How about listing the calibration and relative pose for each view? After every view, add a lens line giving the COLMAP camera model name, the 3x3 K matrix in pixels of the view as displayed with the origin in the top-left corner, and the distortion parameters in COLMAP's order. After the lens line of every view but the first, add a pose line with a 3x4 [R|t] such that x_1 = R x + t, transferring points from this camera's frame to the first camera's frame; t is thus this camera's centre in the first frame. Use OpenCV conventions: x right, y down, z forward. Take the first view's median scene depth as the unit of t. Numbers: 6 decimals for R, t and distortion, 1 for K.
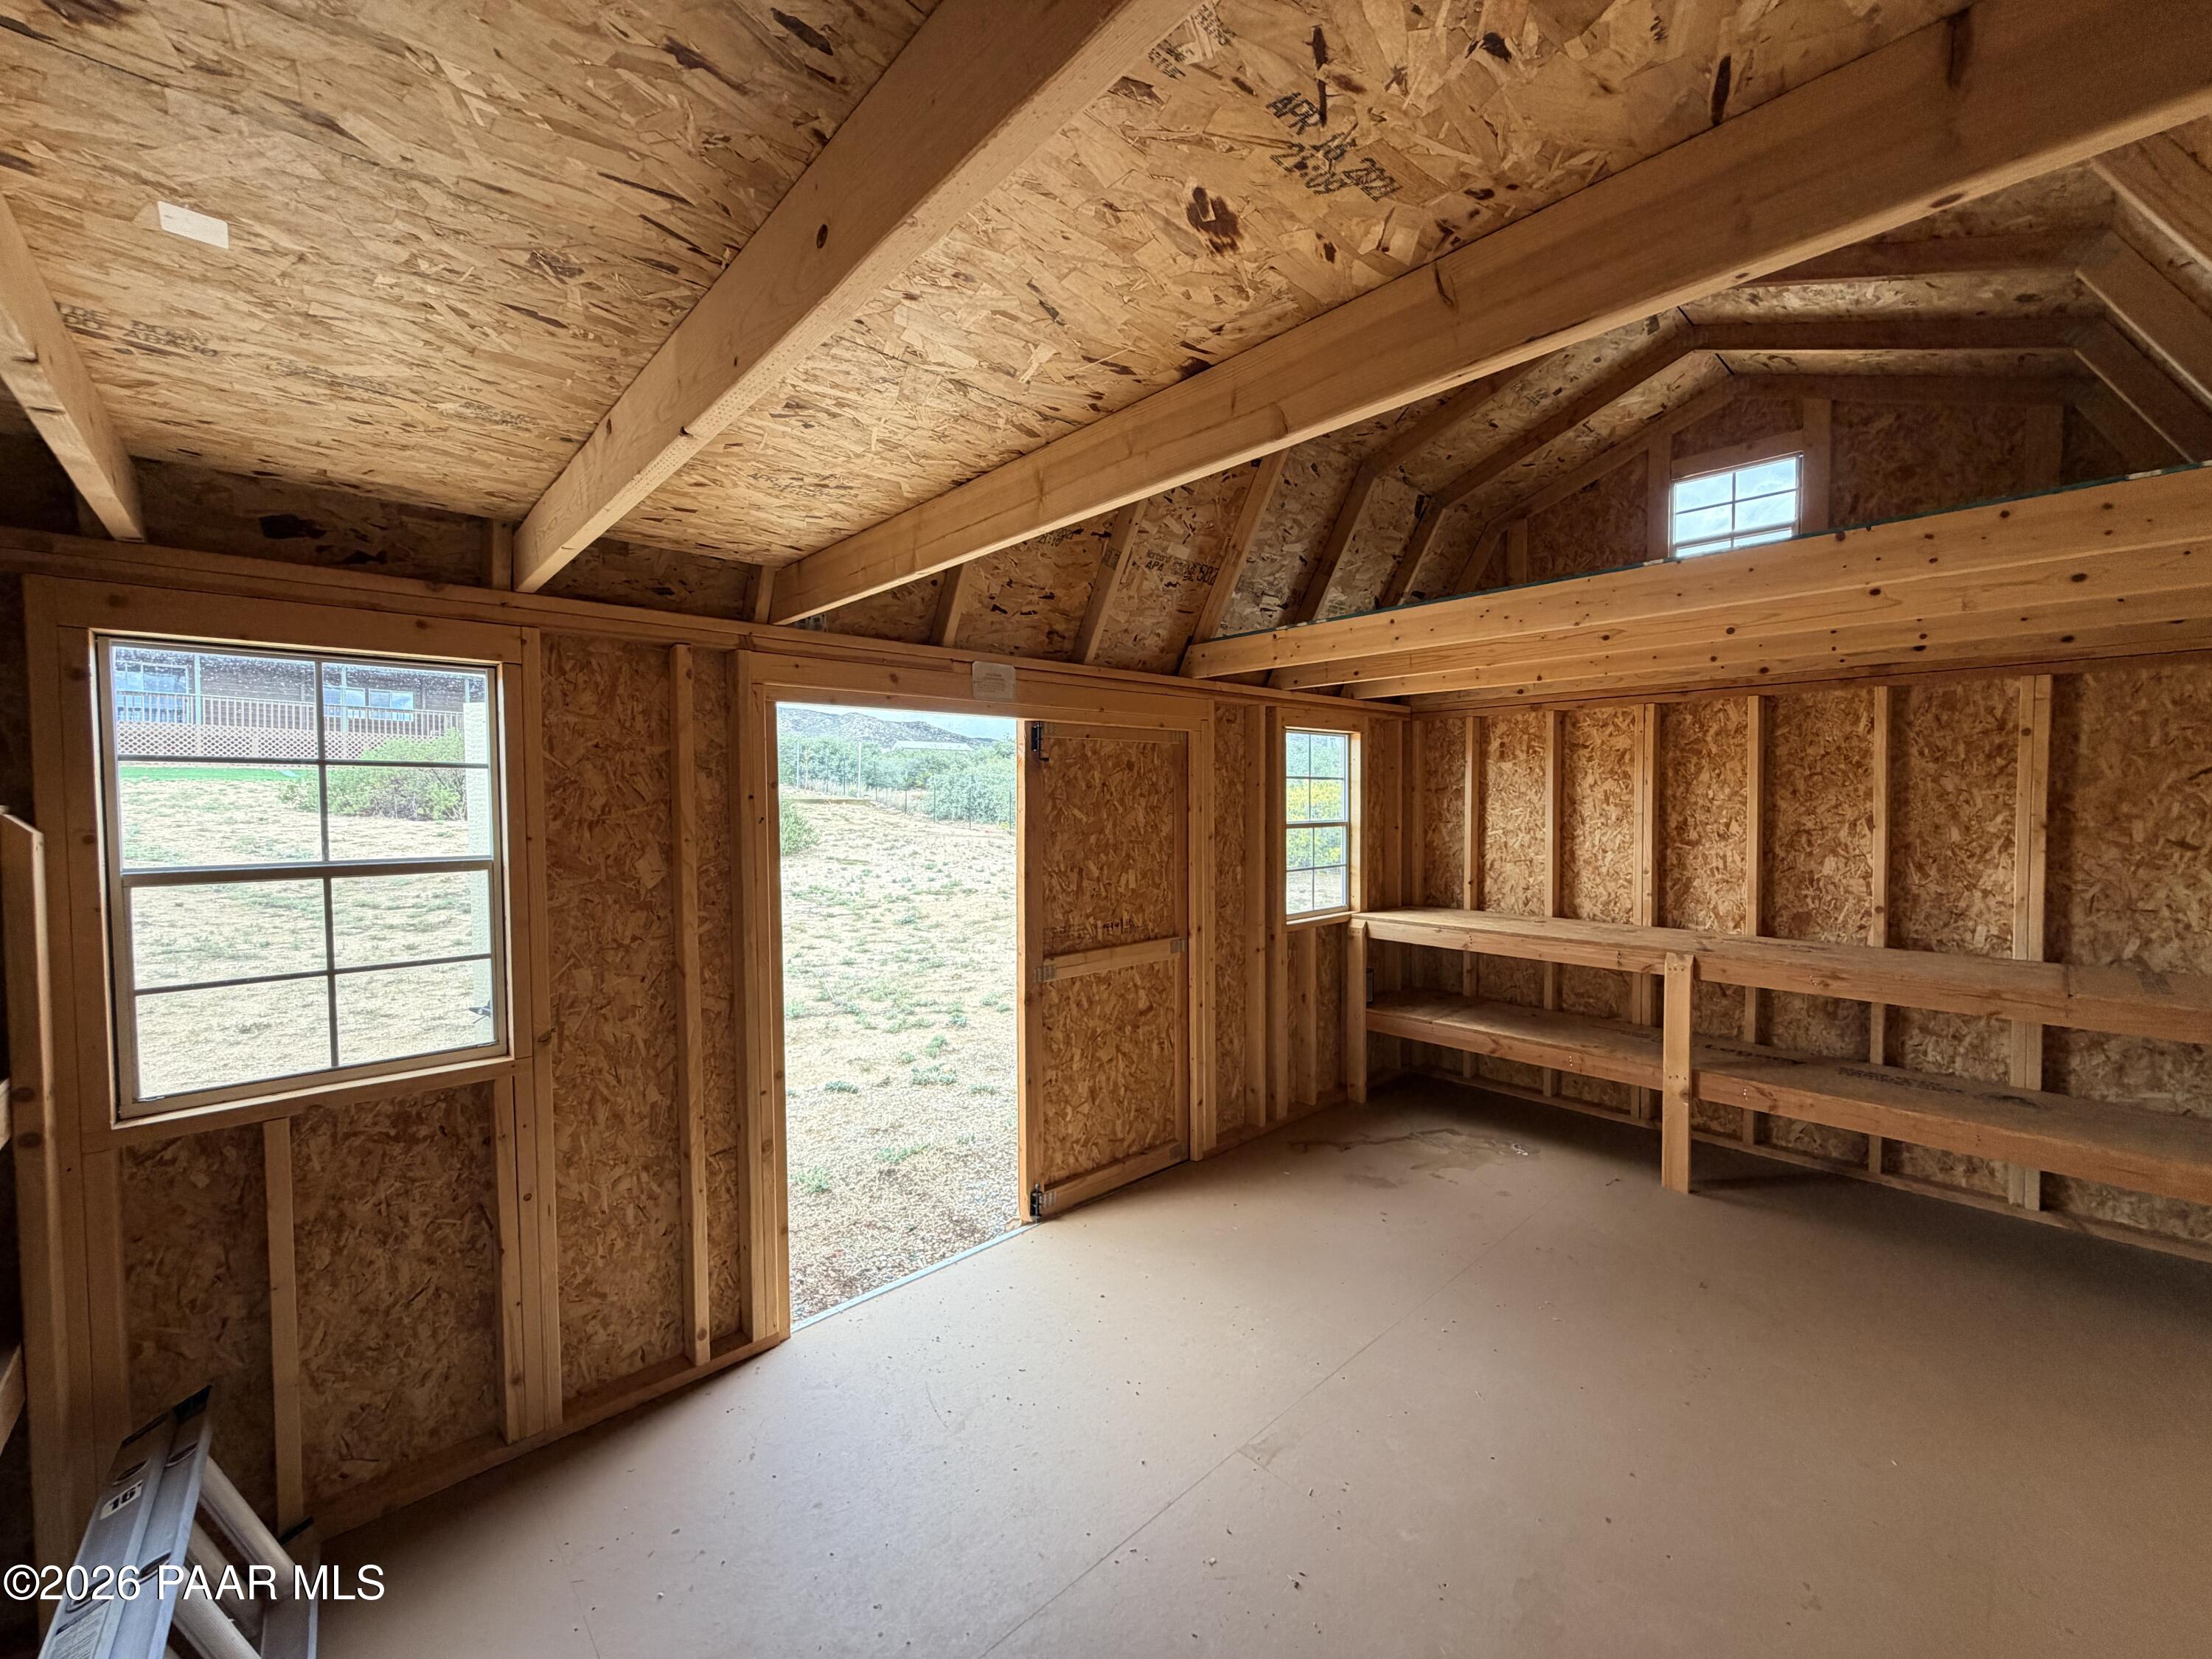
lens RADIAL K [[872.7, 0, 1105.6], [0, 872.7, 829.1], [0, 0, 1]] dist [-0.002476, -0.000102]
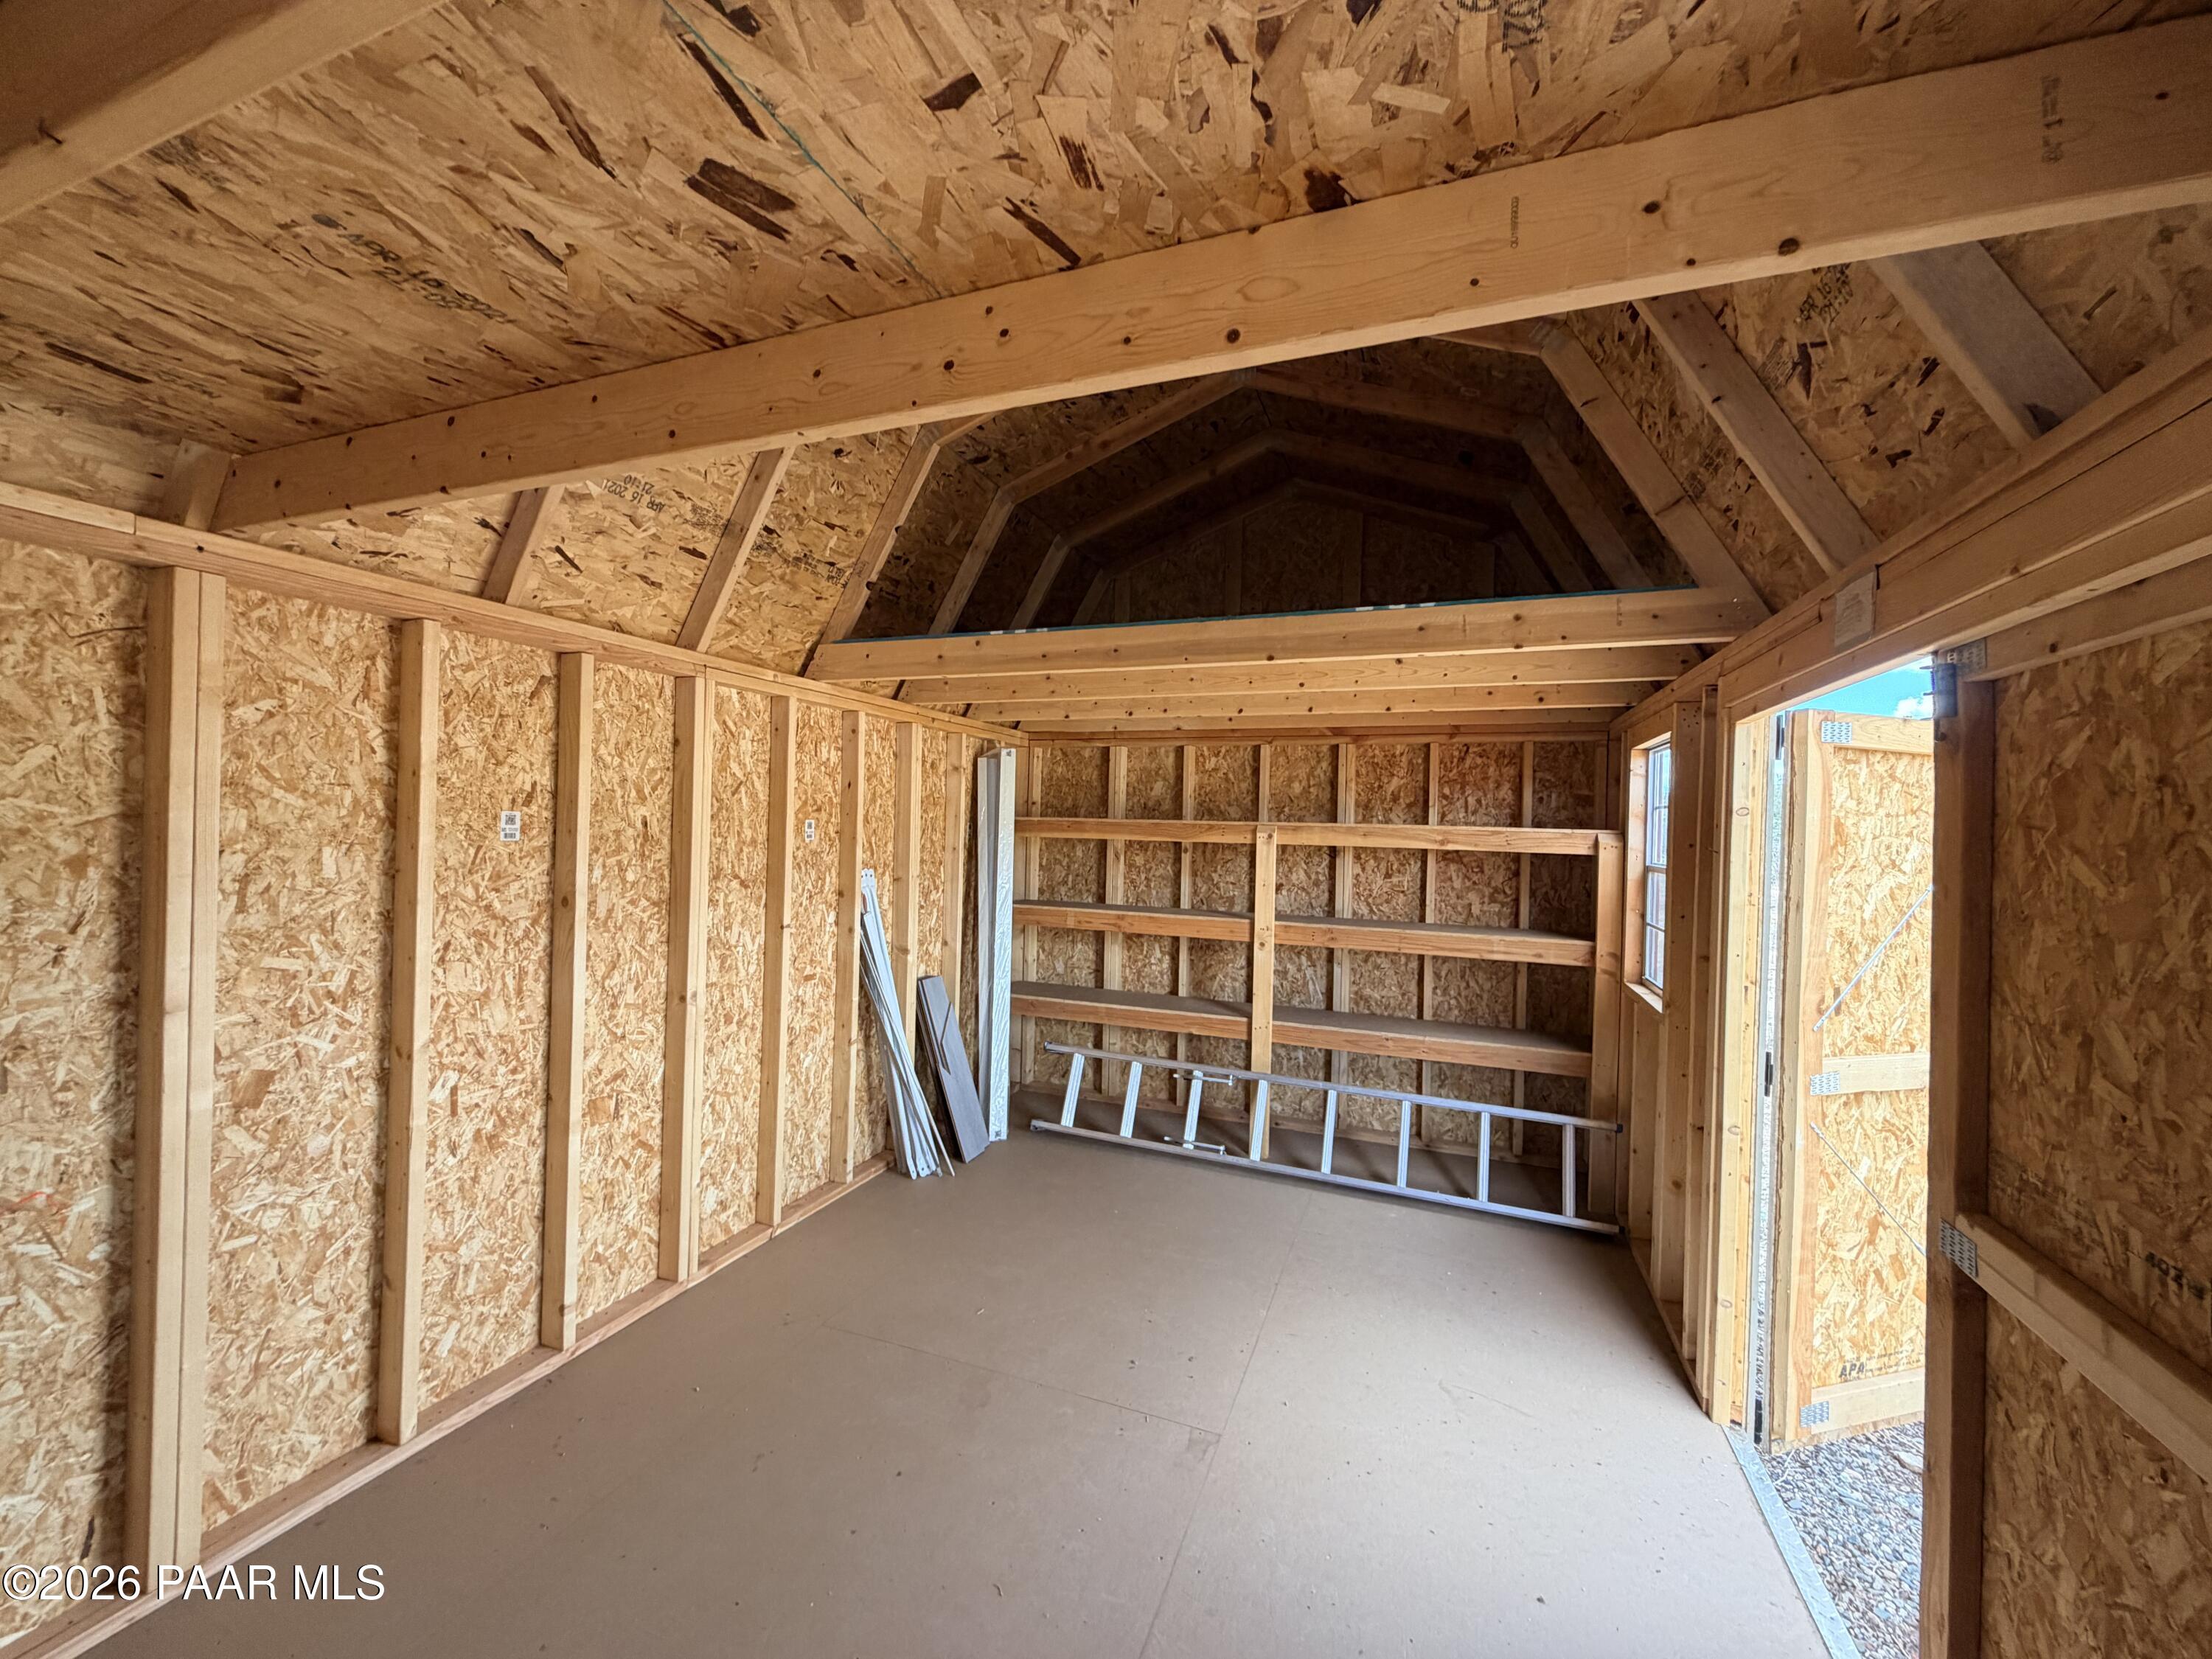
lens RADIAL K [[872.7, 0, 1101.9], [0, 872.7, 826.5], [0, 0, 1]] dist [-0.002476, -0.000102]
pose [[-0.898303, -0.012422, -0.439201, 0.464688], [-0.030702, 0.998932, 0.034543, -0.035996], [0.438303, 0.044515, -0.897724, 1.138422]]
